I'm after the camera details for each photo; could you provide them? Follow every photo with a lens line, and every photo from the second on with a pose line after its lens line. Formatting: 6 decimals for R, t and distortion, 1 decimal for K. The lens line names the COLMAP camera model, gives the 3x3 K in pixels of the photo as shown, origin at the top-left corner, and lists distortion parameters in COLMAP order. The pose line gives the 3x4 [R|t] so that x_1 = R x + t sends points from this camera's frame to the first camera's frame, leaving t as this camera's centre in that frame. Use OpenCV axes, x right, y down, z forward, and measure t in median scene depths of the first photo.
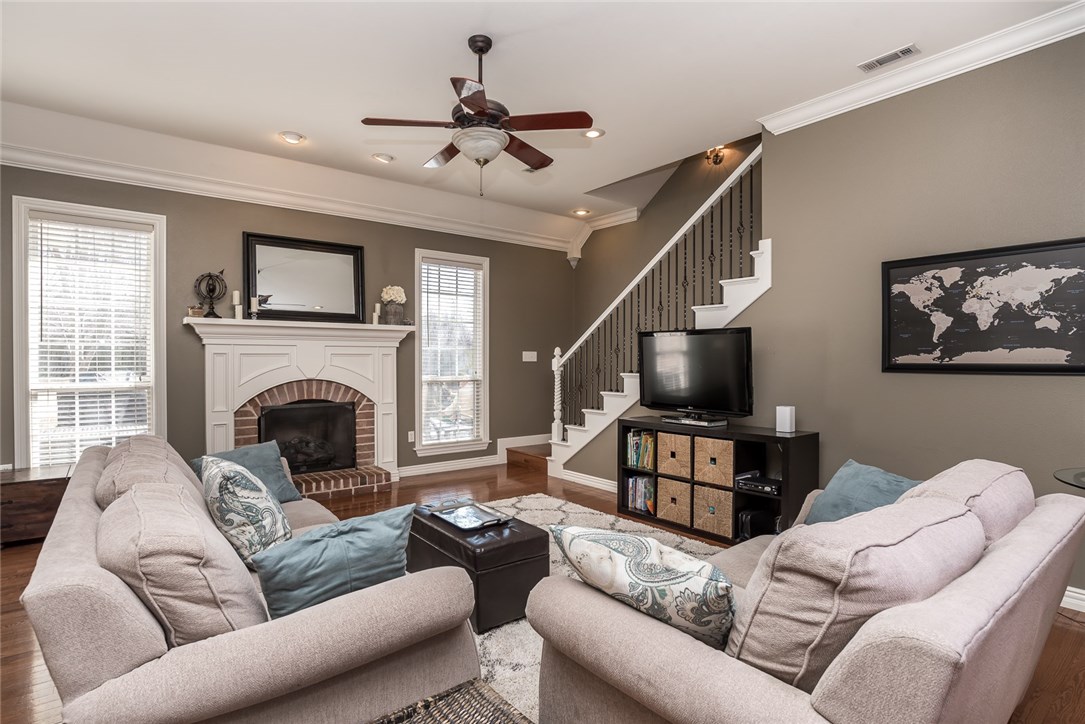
lens RADIAL K [[564.5, 0, 539.6], [0, 564.5, 358.8], [0, 0, 1]] dist [-0.028779, 0.000868]
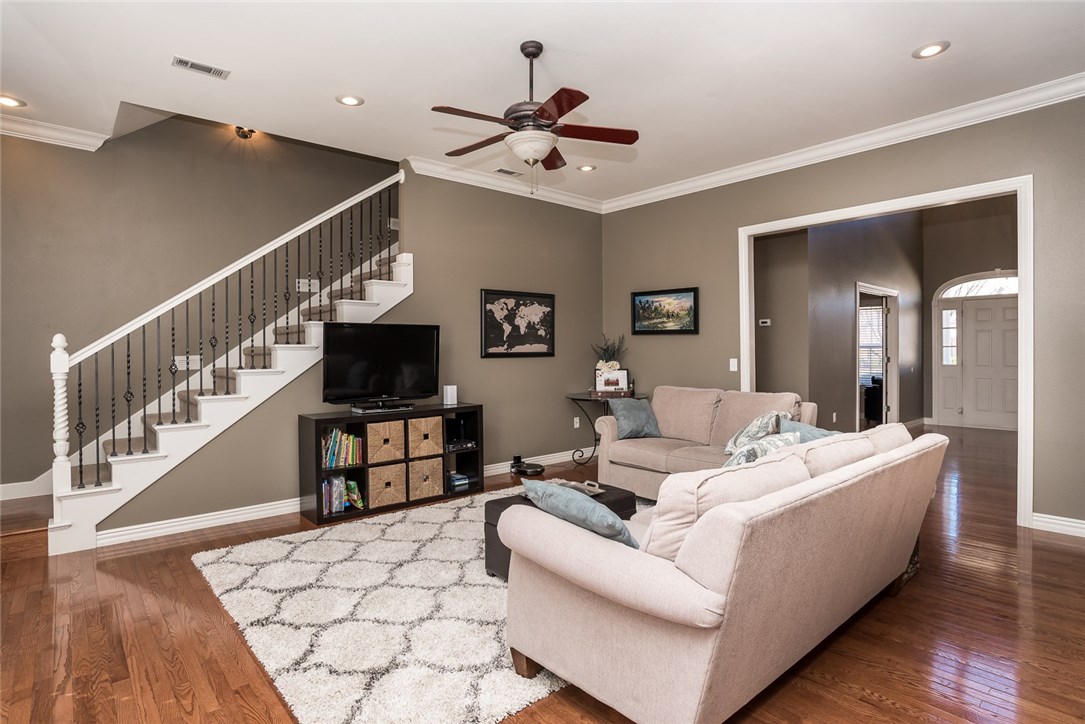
lens RADIAL K [[564.5, 0, 539.6], [0, 564.5, 358.8], [0, 0, 1]] dist [-0.028779, 0.000868]
pose [[-0.056350, -0.011802, 0.998341, -1.005400], [0.011954, 0.999850, 0.012495, 0.007193], [-0.998340, 0.012638, -0.056200, 0.936497]]
